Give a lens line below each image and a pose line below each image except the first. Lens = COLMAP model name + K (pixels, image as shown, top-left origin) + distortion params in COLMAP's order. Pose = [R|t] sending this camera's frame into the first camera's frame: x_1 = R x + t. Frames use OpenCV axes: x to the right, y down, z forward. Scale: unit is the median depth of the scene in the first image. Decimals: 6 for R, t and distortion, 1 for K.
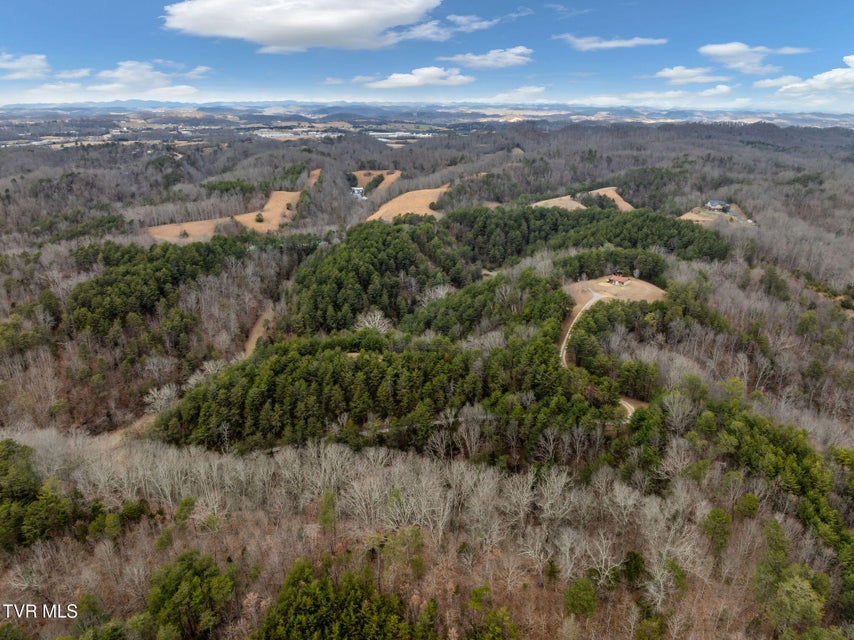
lens RADIAL K [[595.2, 0, 432.8], [0, 595.2, 313.6], [0, 0, 1]] dist [-0.047729, 0.005330]
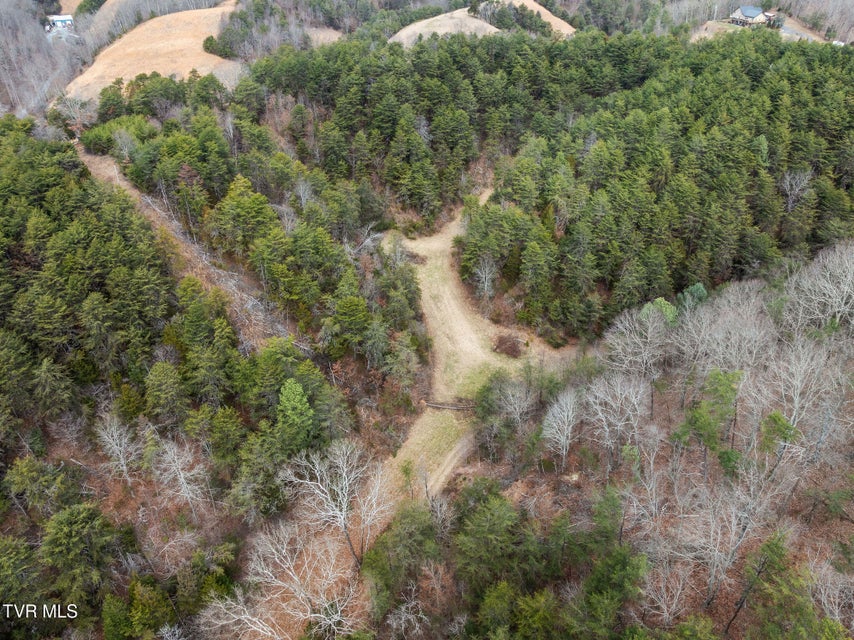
lens RADIAL K [[595.2, 0, 432.8], [0, 595.2, 313.6], [0, 0, 1]] dist [-0.047729, 0.005330]
pose [[0.947059, -0.178681, 0.266744, 0.004910], [0.101530, 0.954865, 0.279149, -0.102135], [-0.304583, -0.237288, 0.922455, 0.532294]]
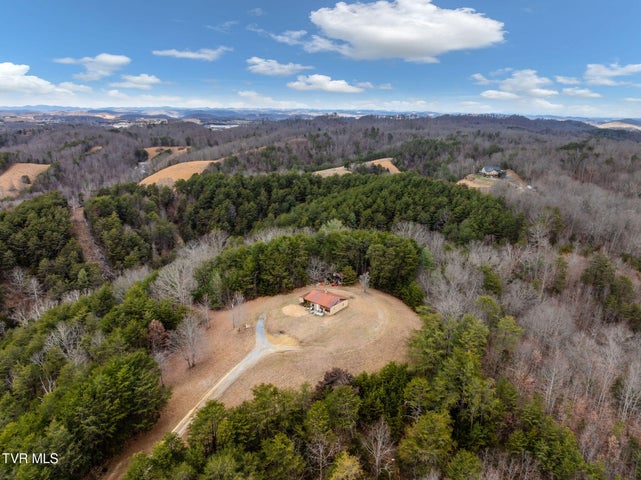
lens RADIAL K [[446.8, 0, 324.8], [0, 446.8, 235.2], [0, 0, 1]] dist [-0.047729, 0.005330]
pose [[0.994706, -0.021322, 0.100529, 0.151008], [0.028038, 0.997434, -0.065874, -0.045857], [-0.098867, 0.068344, 0.992751, 0.343779]]
